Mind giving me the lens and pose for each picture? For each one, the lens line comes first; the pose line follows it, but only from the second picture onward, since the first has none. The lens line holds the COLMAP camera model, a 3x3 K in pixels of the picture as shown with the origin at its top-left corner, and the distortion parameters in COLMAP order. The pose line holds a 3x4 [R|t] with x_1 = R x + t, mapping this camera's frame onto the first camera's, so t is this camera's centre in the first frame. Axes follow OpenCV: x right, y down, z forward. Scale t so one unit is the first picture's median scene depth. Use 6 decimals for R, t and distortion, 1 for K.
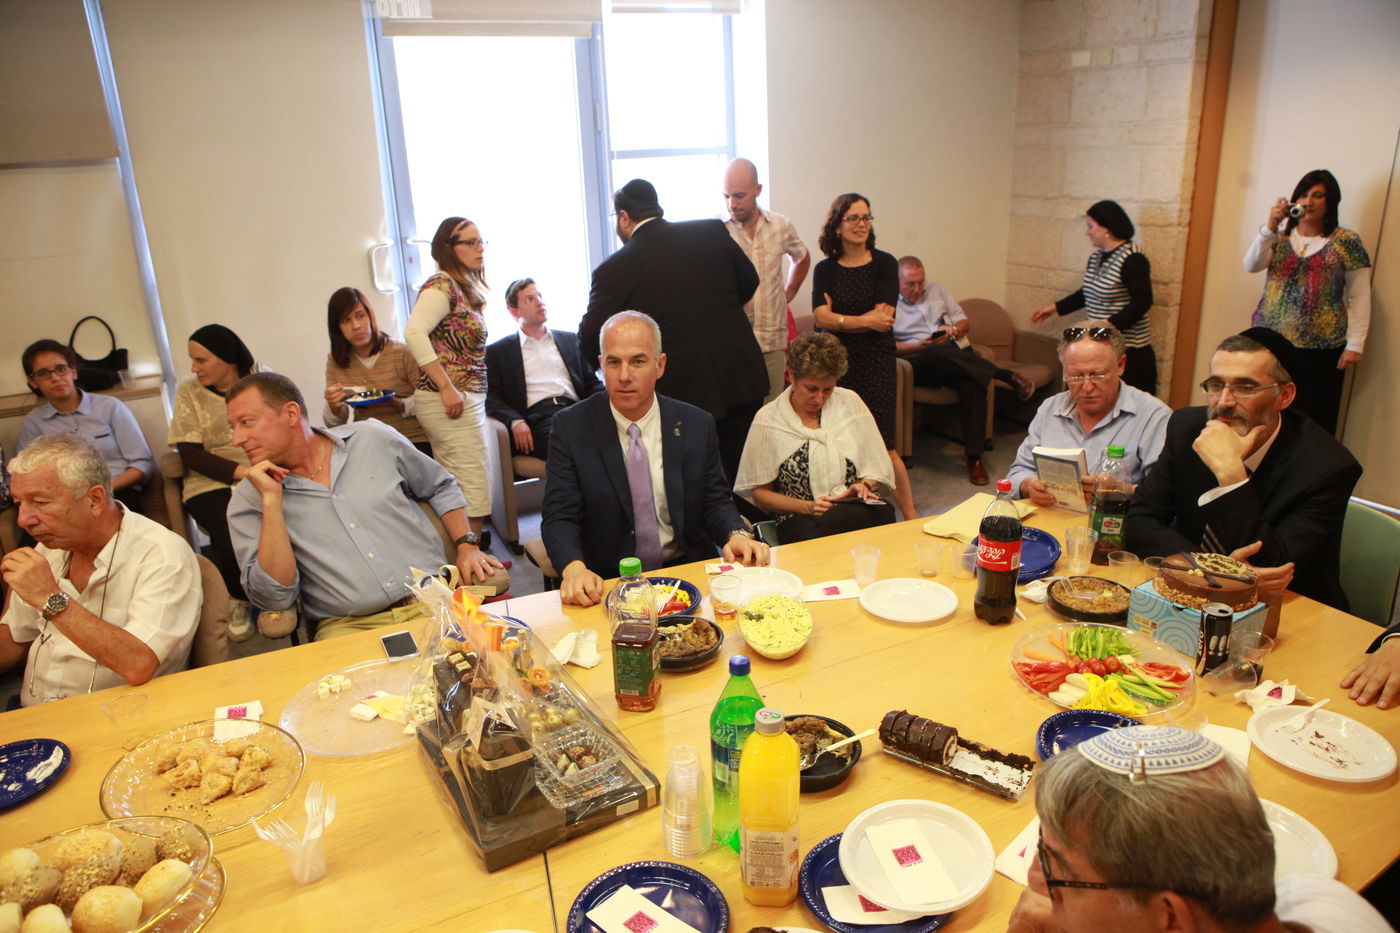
lens RADIAL K [[965.3, 0, 699.2], [0, 965.3, 450.8], [0, 0, 1]] dist [-0.068507, 0.038085]
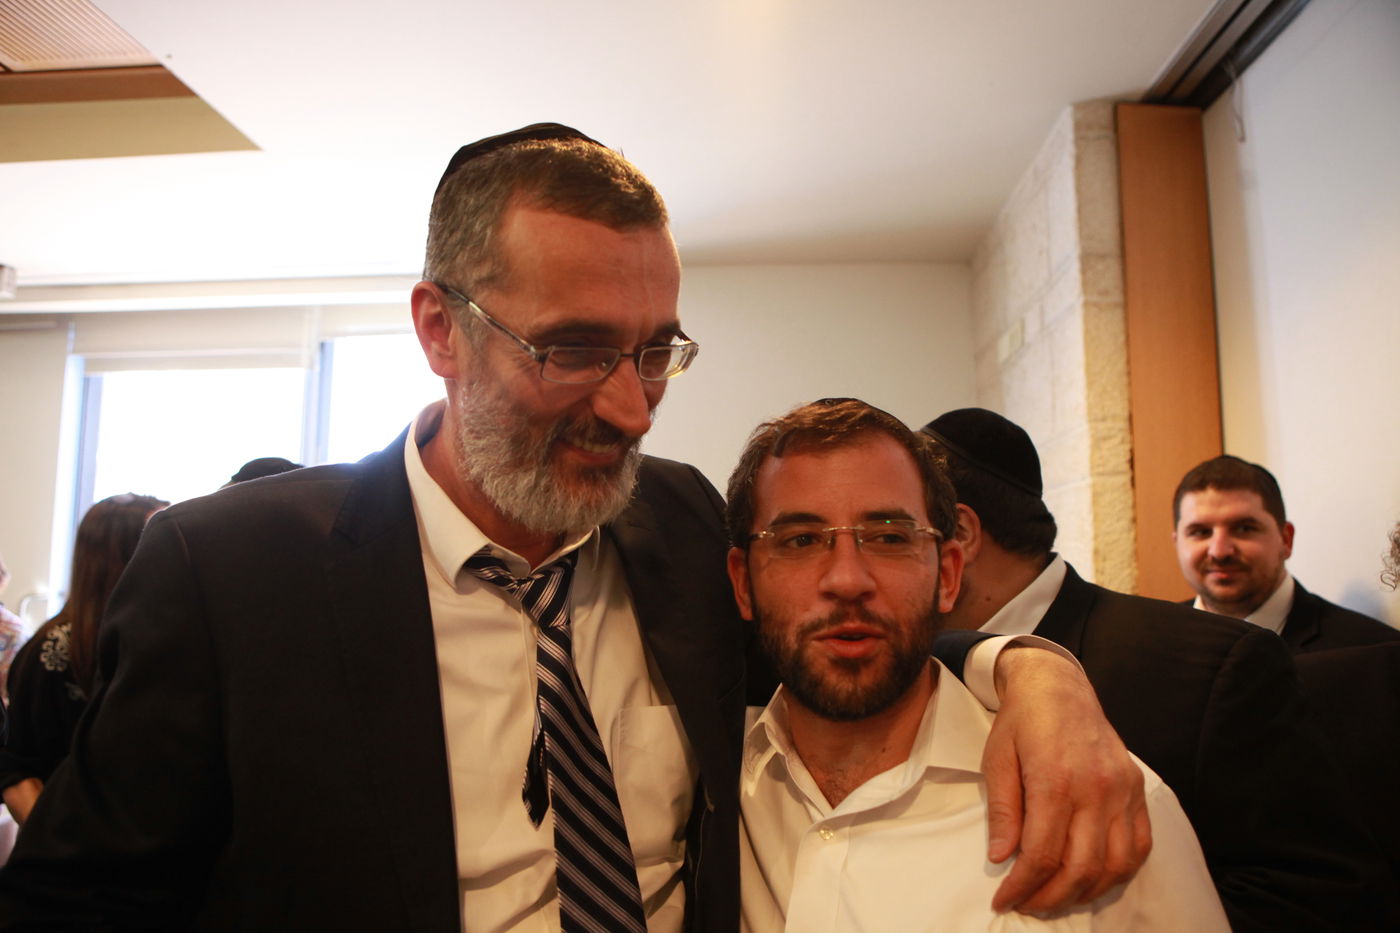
lens RADIAL K [[965.3, 0, 692.2], [0, 965.3, 465.1], [0, 0, 1]] dist [-0.068507, 0.038085]
pose [[0.835031, -0.020654, -0.549816, 0.594084], [-0.203922, 0.916508, -0.344135, -0.133150], [0.511018, 0.399483, 0.761100, 0.549780]]
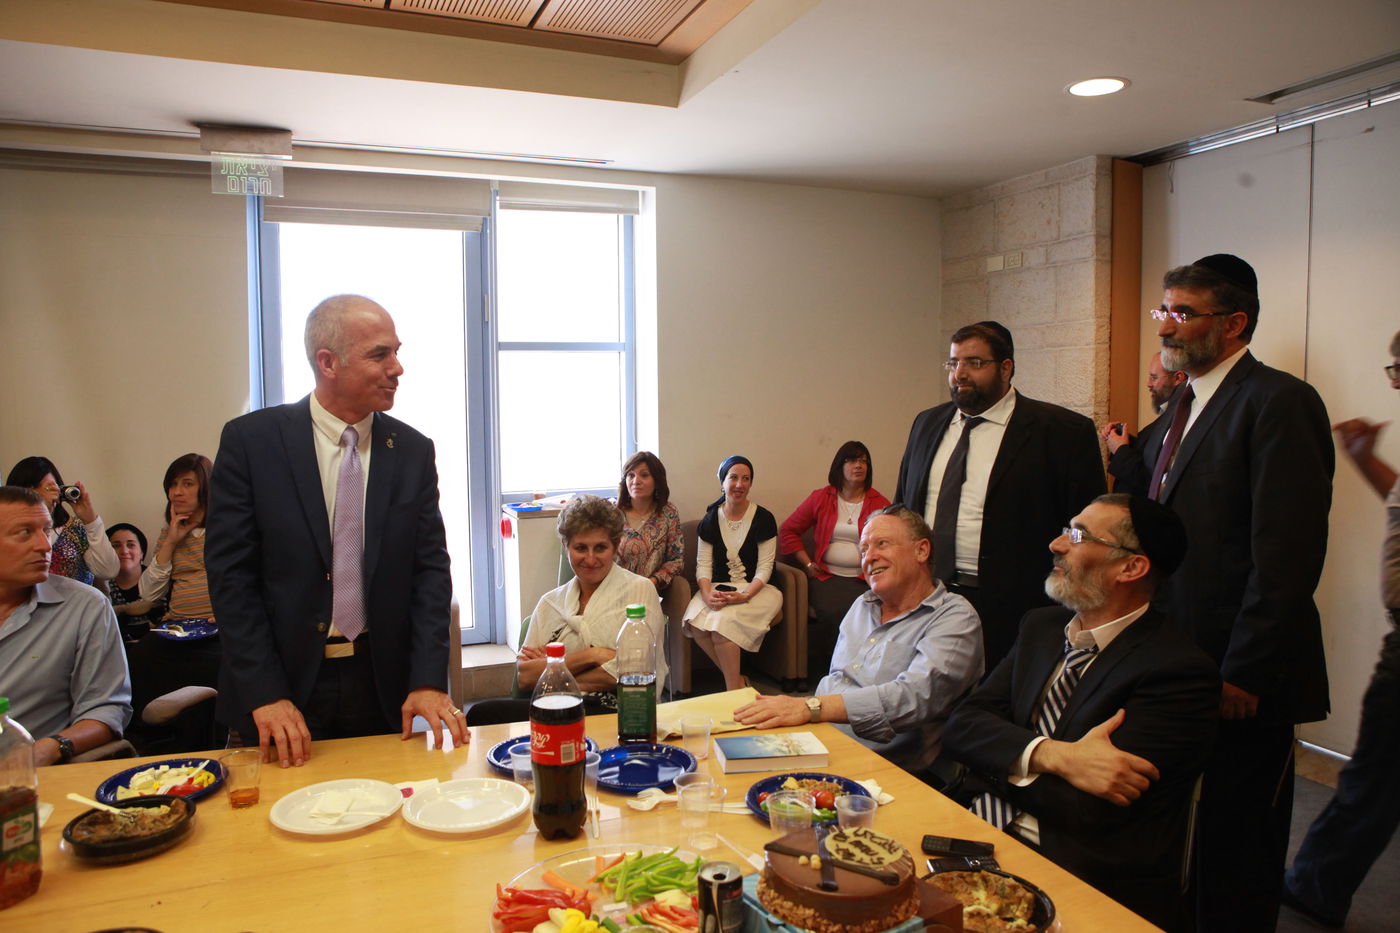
lens RADIAL K [[965.3, 0, 718.5], [0, 965.3, 448.4], [0, 0, 1]] dist [-0.068507, 0.038085]
pose [[0.997121, 0.031583, -0.068939, 0.207990], [-0.047774, 0.967662, -0.247685, 0.026993], [0.058887, 0.250265, 0.966385, 0.089827]]
